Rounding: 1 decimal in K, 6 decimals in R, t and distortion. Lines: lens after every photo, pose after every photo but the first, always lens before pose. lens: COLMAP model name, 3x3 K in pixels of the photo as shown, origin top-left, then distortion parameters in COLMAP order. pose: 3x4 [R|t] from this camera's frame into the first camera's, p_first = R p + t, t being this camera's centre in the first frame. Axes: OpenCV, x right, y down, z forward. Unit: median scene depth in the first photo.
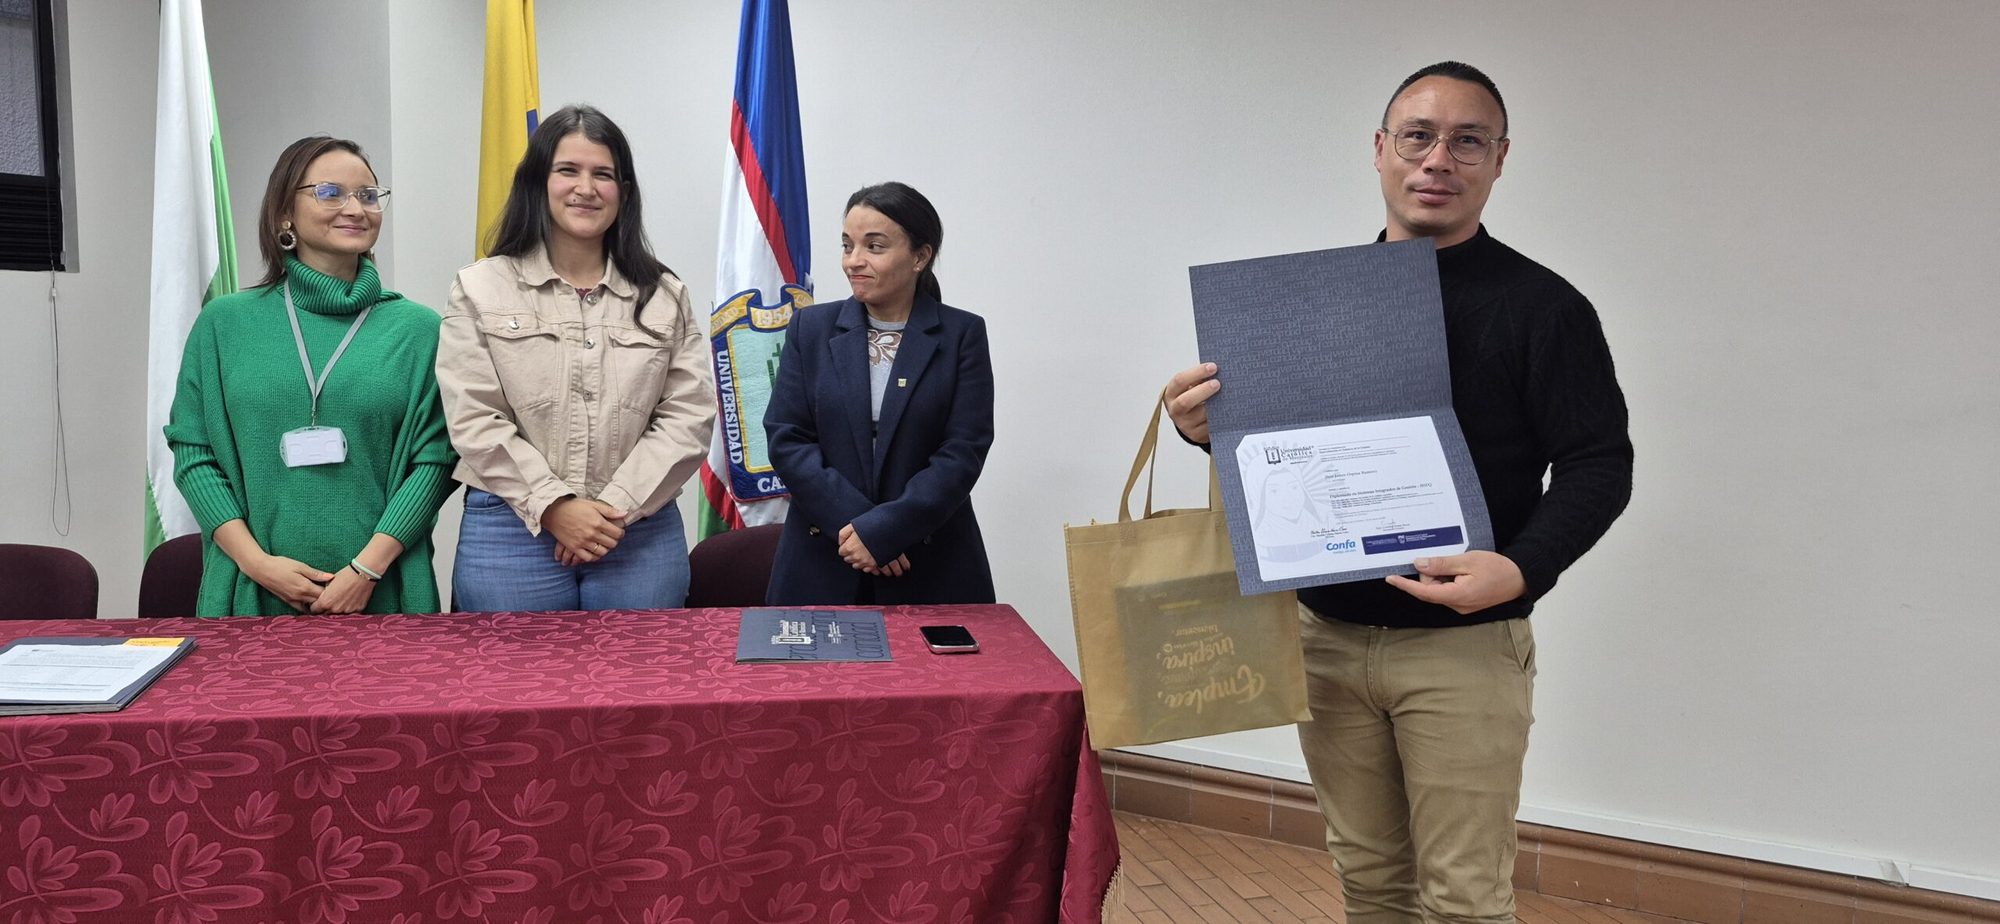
lens RADIAL K [[1497.0, 0, 999.2], [0, 1497.0, 451.5], [0, 0, 1]] dist [0.080919, -0.088577]
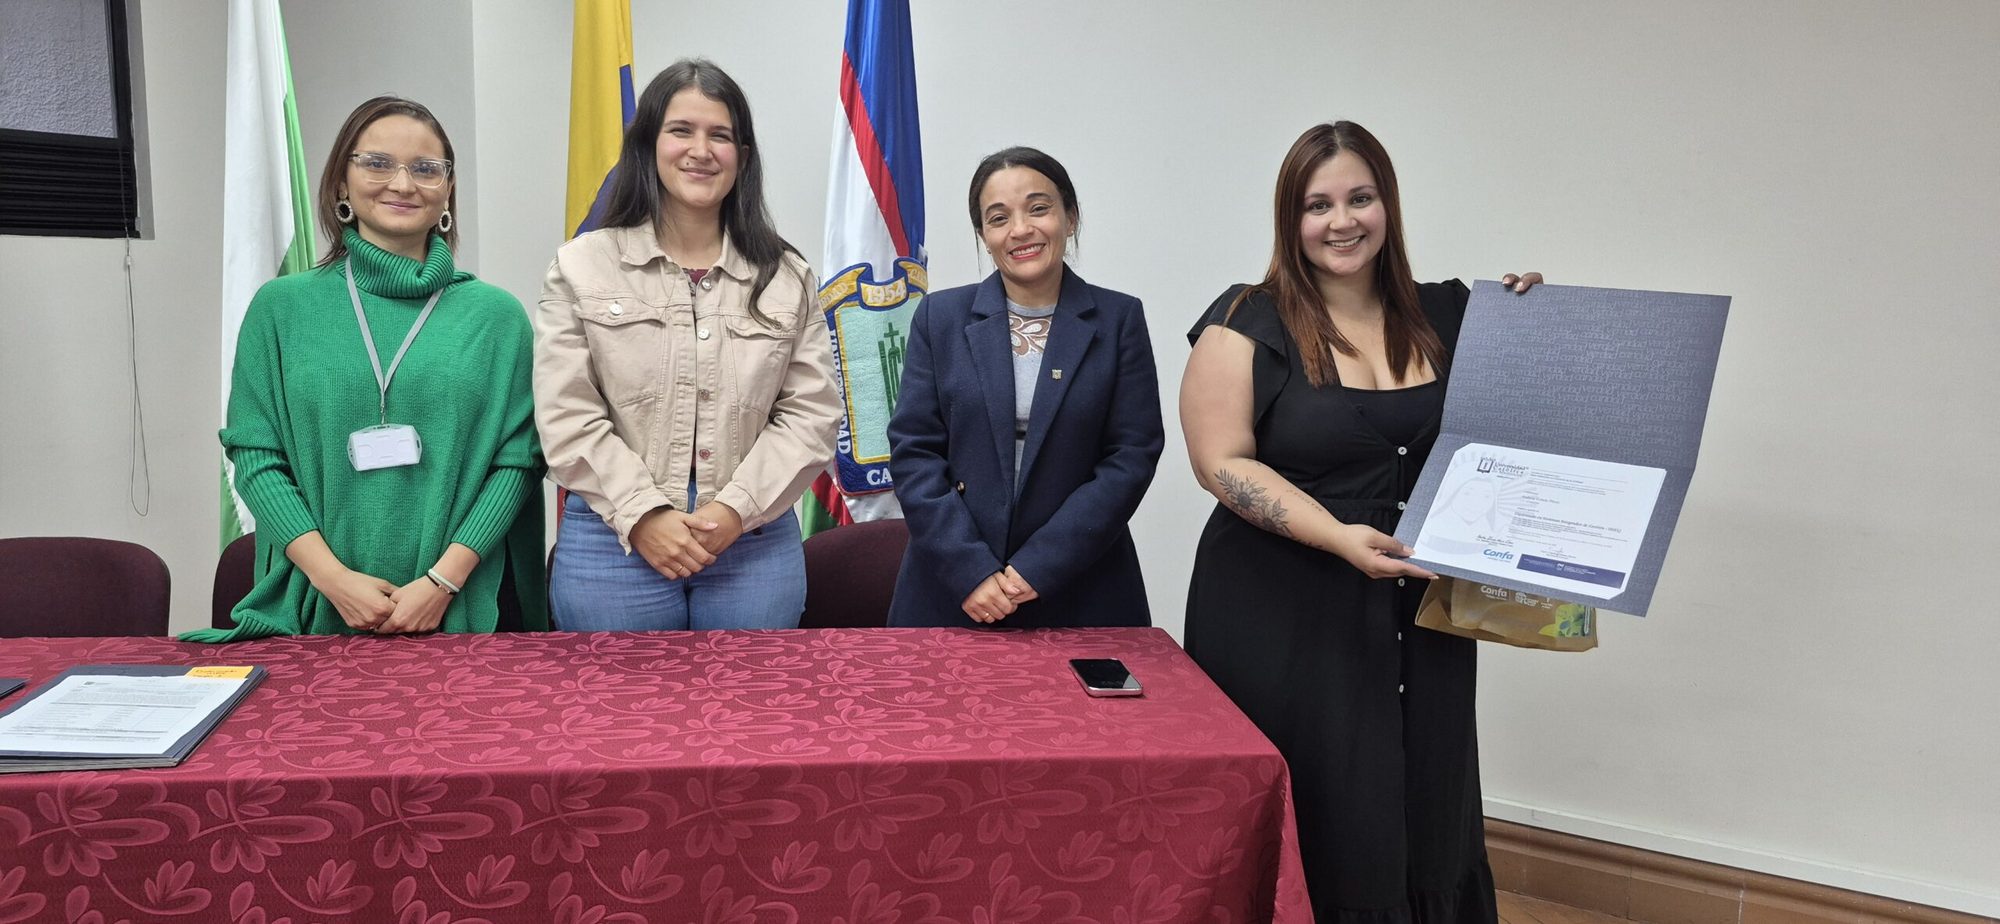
lens RADIAL K [[1497.0, 0, 985.4], [0, 1497.0, 462.6], [0, 0, 1]] dist [0.080919, -0.088577]
pose [[0.998477, 0.009062, -0.054417, -0.059263], [-0.007056, 0.999293, 0.036941, -0.031854], [0.054714, -0.036501, 0.997835, 0.138024]]
